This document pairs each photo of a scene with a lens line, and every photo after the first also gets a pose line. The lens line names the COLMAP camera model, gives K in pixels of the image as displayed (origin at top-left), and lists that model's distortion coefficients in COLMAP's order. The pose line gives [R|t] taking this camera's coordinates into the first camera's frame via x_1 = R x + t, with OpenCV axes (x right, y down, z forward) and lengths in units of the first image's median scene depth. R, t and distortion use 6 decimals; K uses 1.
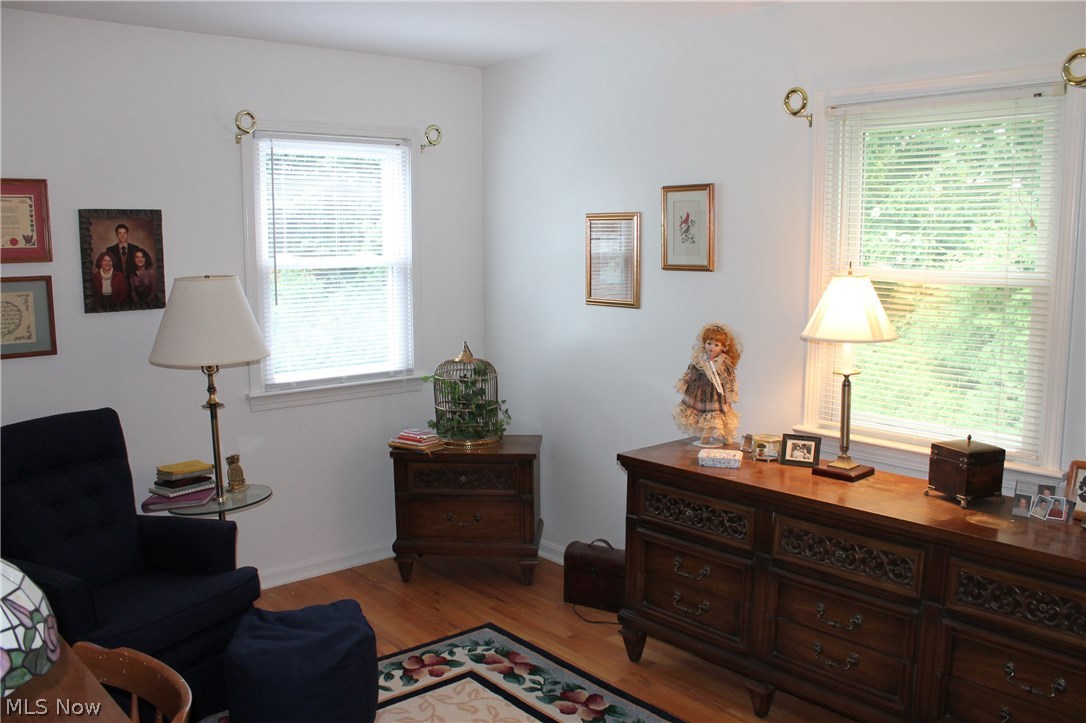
lens RADIAL K [[924.1, 0, 542.3], [0, 924.1, 360.5], [0, 0, 1]] dist [-0.146052, 0.112619]
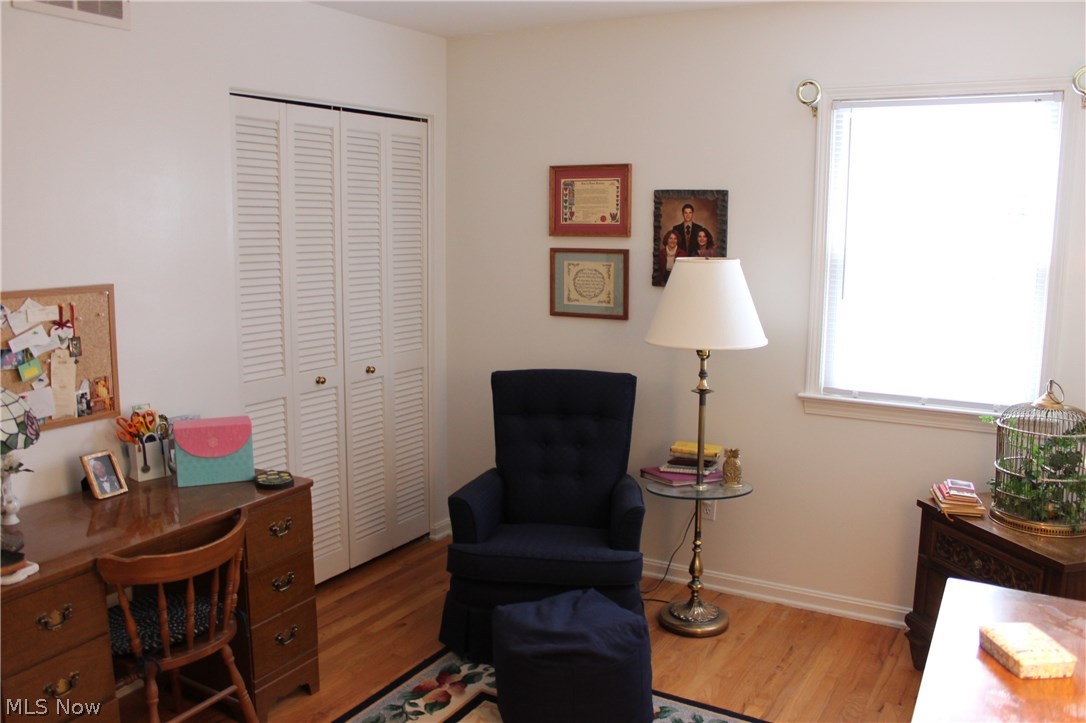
lens RADIAL K [[924.1, 0, 542.5], [0, 924.1, 363.7], [0, 0, 1]] dist [-0.146052, 0.112619]
pose [[0.329743, 0.154078, -0.931412, 0.497839], [-0.132778, 0.984354, 0.115830, -0.071614], [0.934687, 0.085477, 0.345043, 0.497673]]
